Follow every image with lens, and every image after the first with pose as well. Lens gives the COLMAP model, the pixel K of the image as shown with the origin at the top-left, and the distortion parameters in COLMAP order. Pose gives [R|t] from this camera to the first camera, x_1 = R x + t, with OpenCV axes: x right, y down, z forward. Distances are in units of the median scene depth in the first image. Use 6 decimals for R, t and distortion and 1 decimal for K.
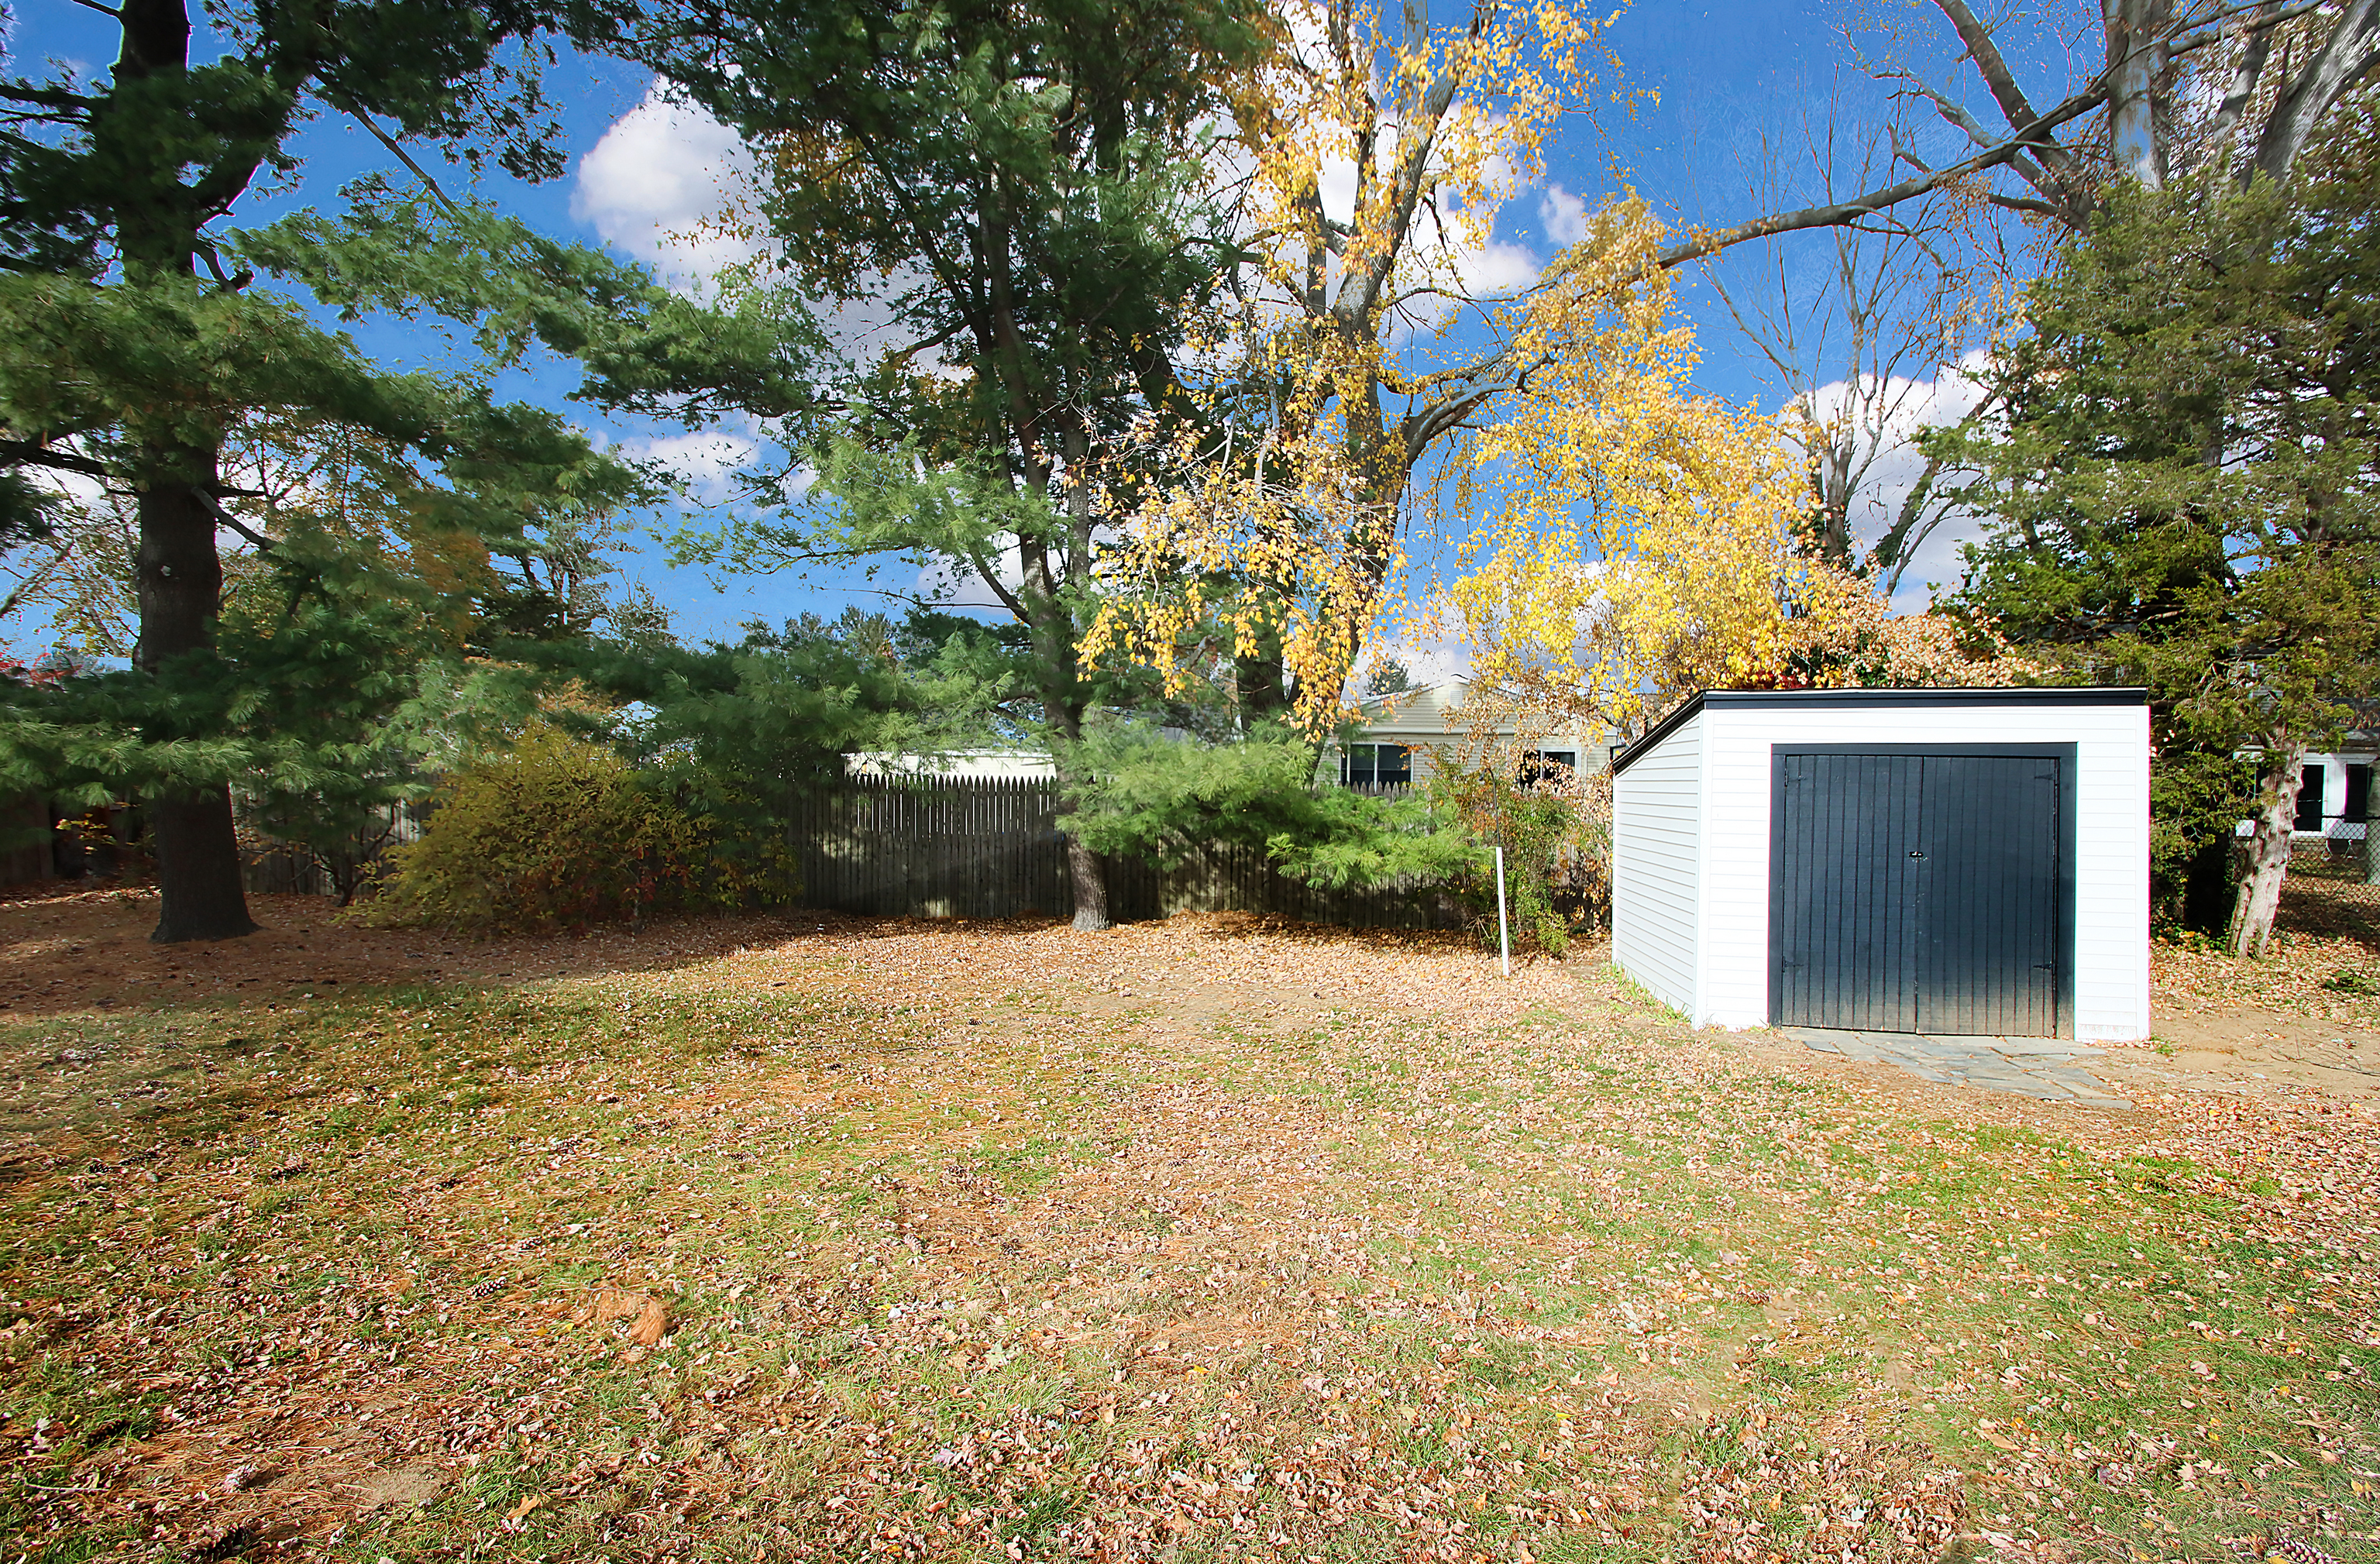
lens RADIAL K [[1108.8, 0, 1199.0], [0, 1108.8, 754.4], [0, 0, 1]] dist [0.022276, -0.023672]
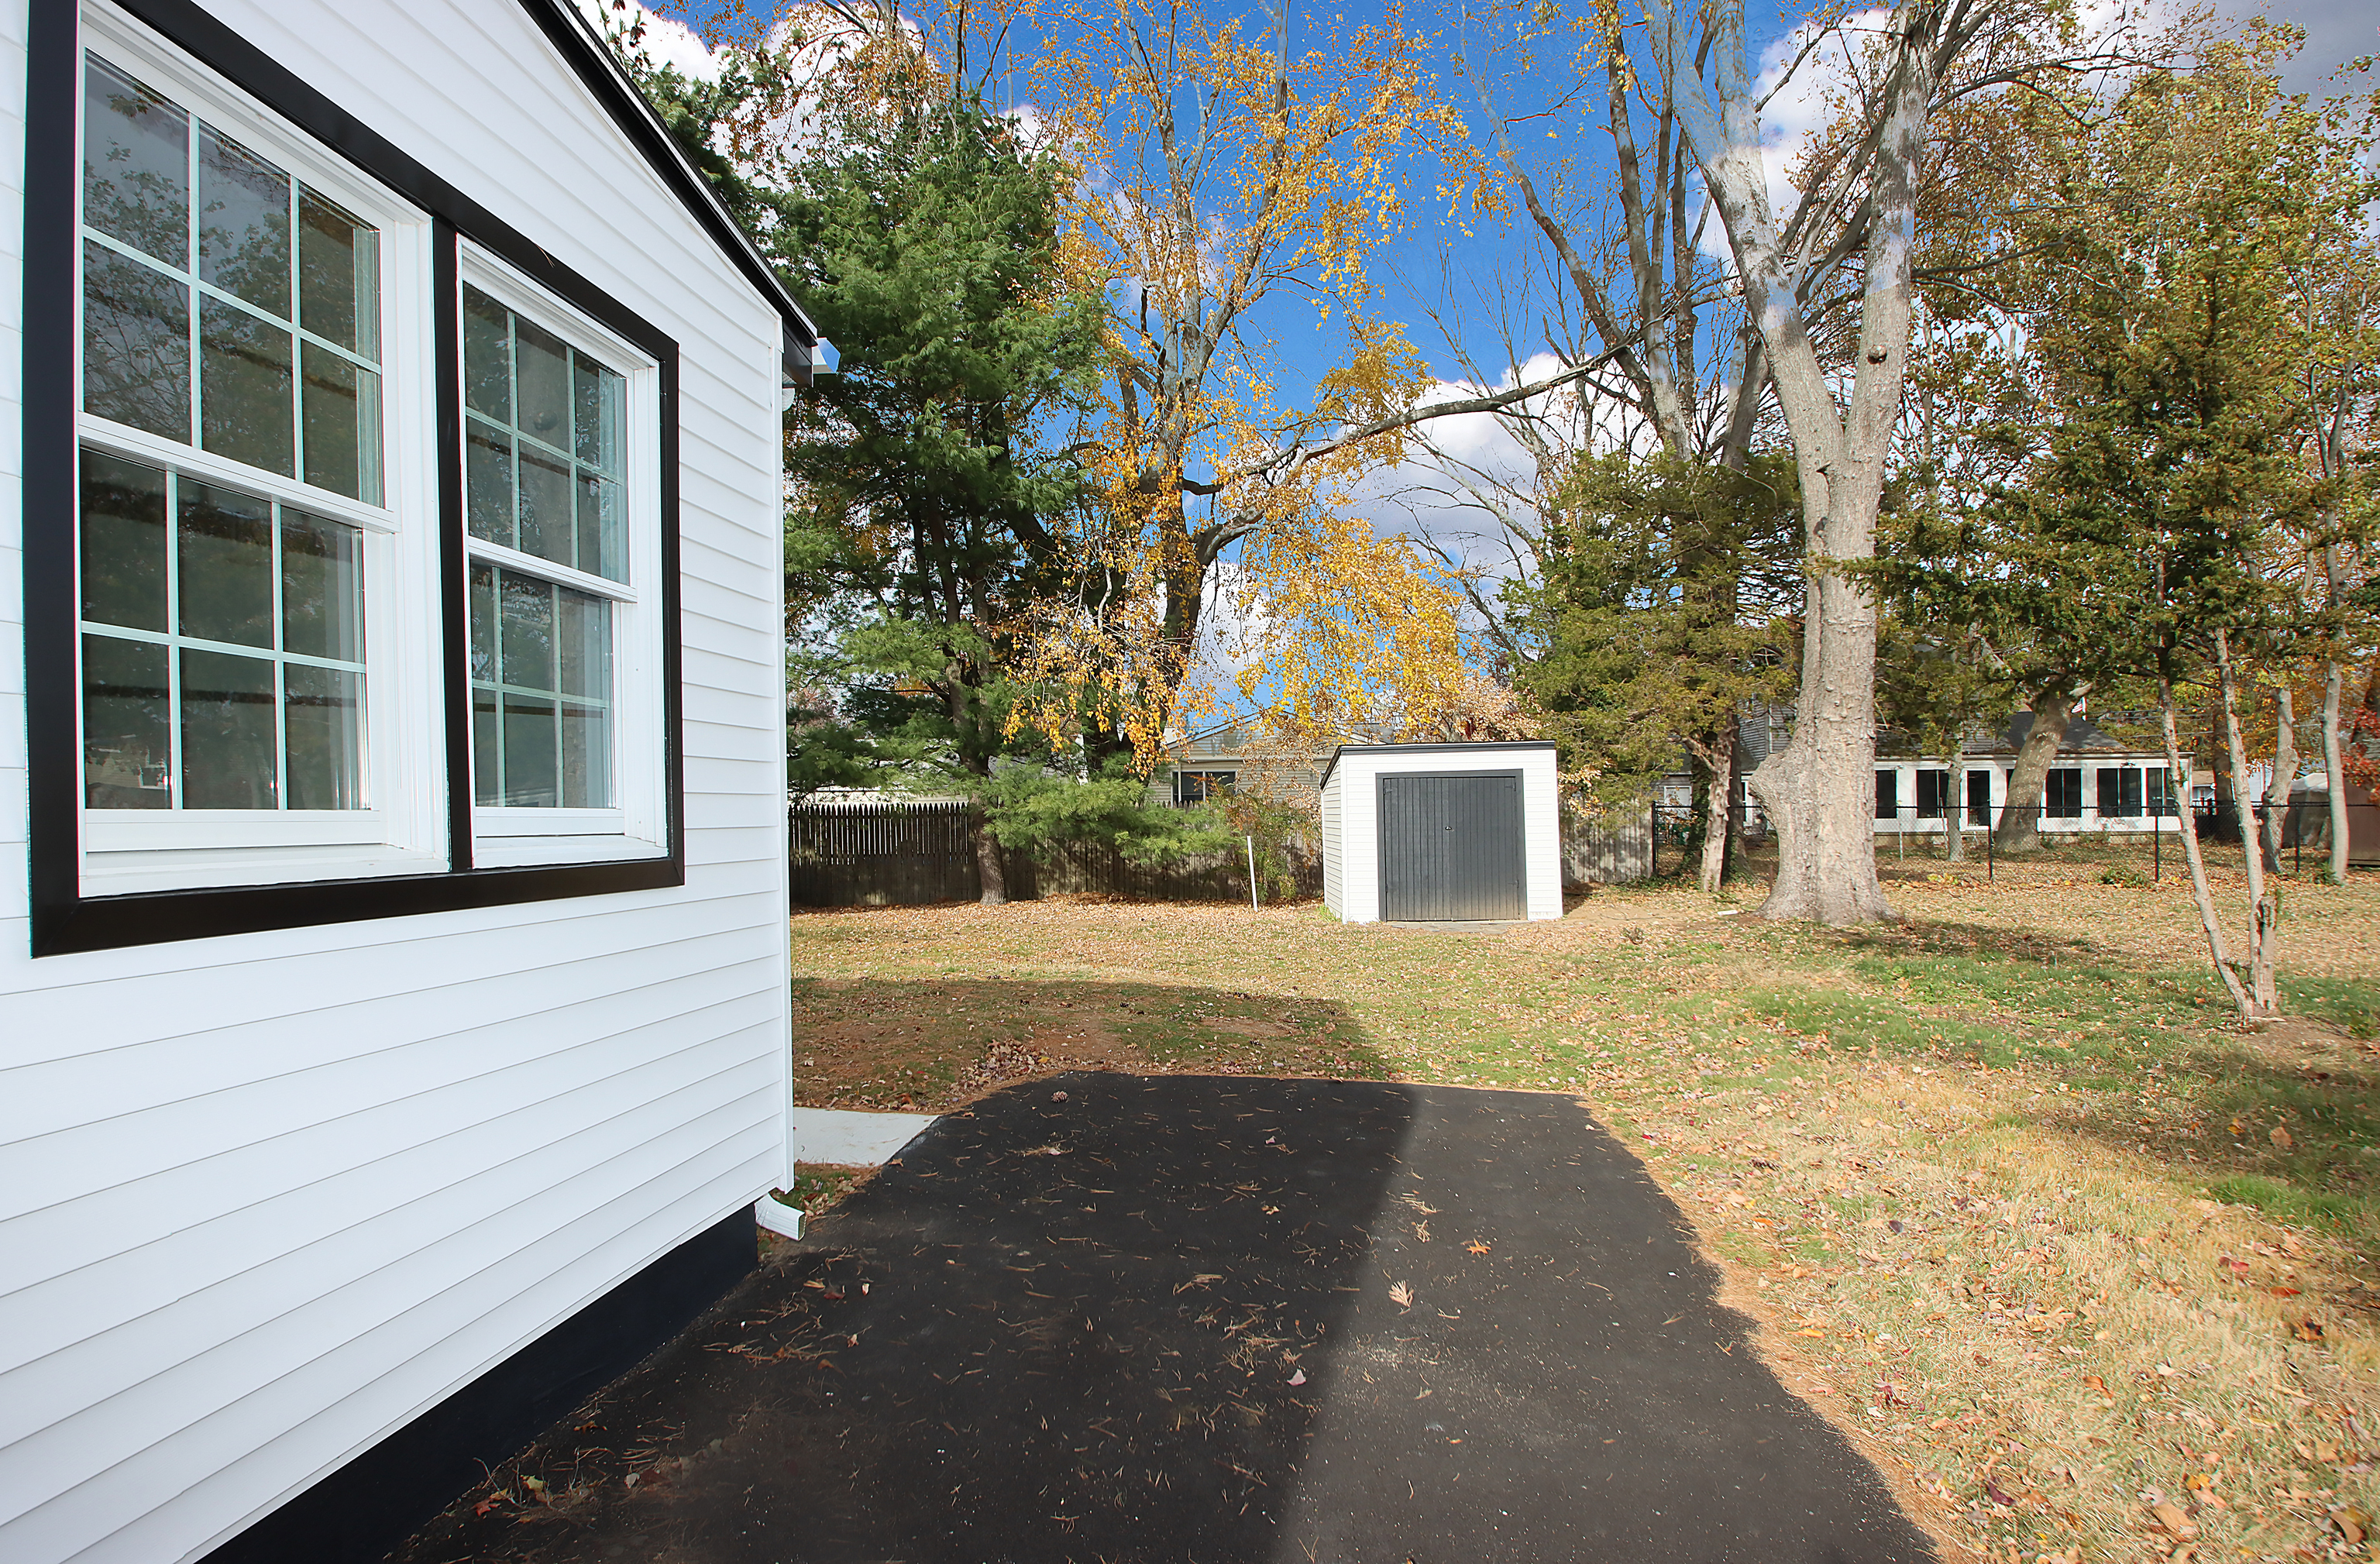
lens RADIAL K [[1514.9, 0, 1139.2], [0, 1514.9, 790.7], [0, 0, 1]] dist [-0.000946, -0.000322]
pose [[0.994441, -0.026303, 0.101954, -0.119622], [0.025181, 0.999608, 0.012271, -0.017034], [-0.102236, -0.009635, 0.994713, -1.164627]]
